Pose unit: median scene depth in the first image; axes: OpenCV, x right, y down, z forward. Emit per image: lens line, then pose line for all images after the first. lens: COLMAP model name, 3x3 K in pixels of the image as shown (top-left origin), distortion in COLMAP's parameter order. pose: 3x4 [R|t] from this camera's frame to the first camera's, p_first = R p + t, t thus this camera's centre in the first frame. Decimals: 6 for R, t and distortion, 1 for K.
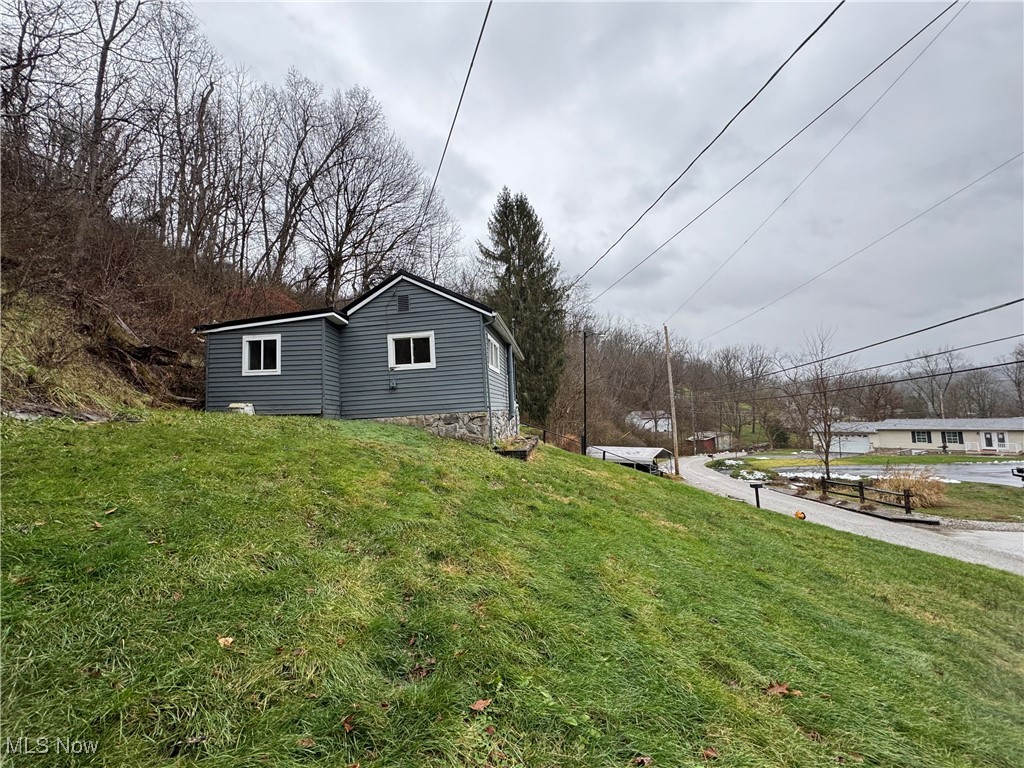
lens RADIAL K [[407.2, 0, 512.0], [0, 407.2, 384.0], [0, 0, 1]] dist [0.000323, -0.000065]
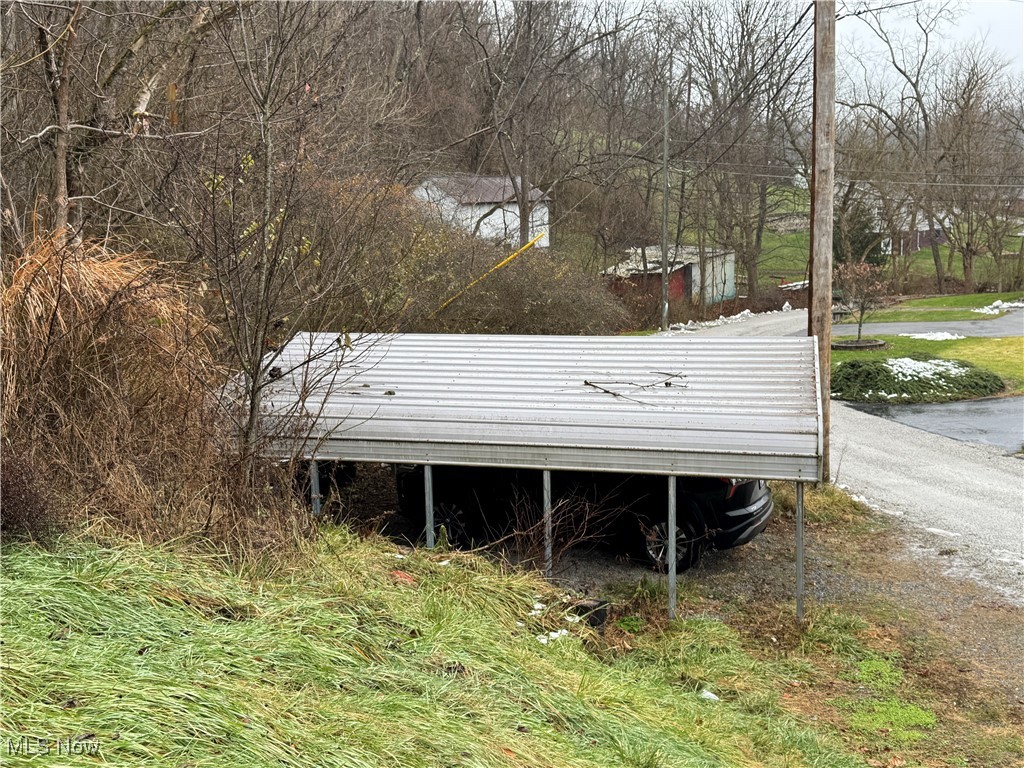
lens RADIAL K [[1124.6, 0, 512.0], [0, 1124.6, 384.0], [0, 0, 1]] dist [-0.010164, -0.012247]
pose [[0.922387, -0.061935, 0.381270, 0.395661], [-0.025823, 0.974966, 0.220850, 0.280200], [-0.385403, -0.213555, 0.897696, 2.124458]]
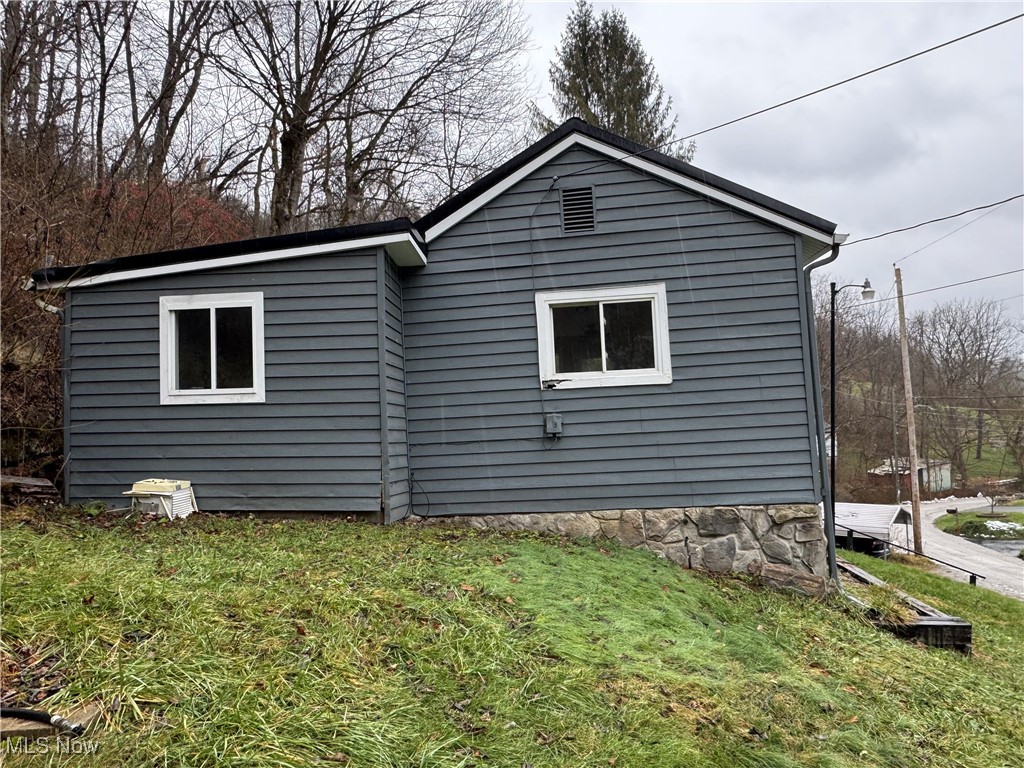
lens RADIAL K [[693.0, 0, 512.0], [0, 693.0, 384.0], [0, 0, 1]] dist [0.000115, 0.003702]
pose [[0.999829, 0.003614, -0.018147, -0.320606], [-0.003139, 0.999653, 0.026140, -0.054985], [0.018235, -0.026079, 0.999494, 0.362550]]
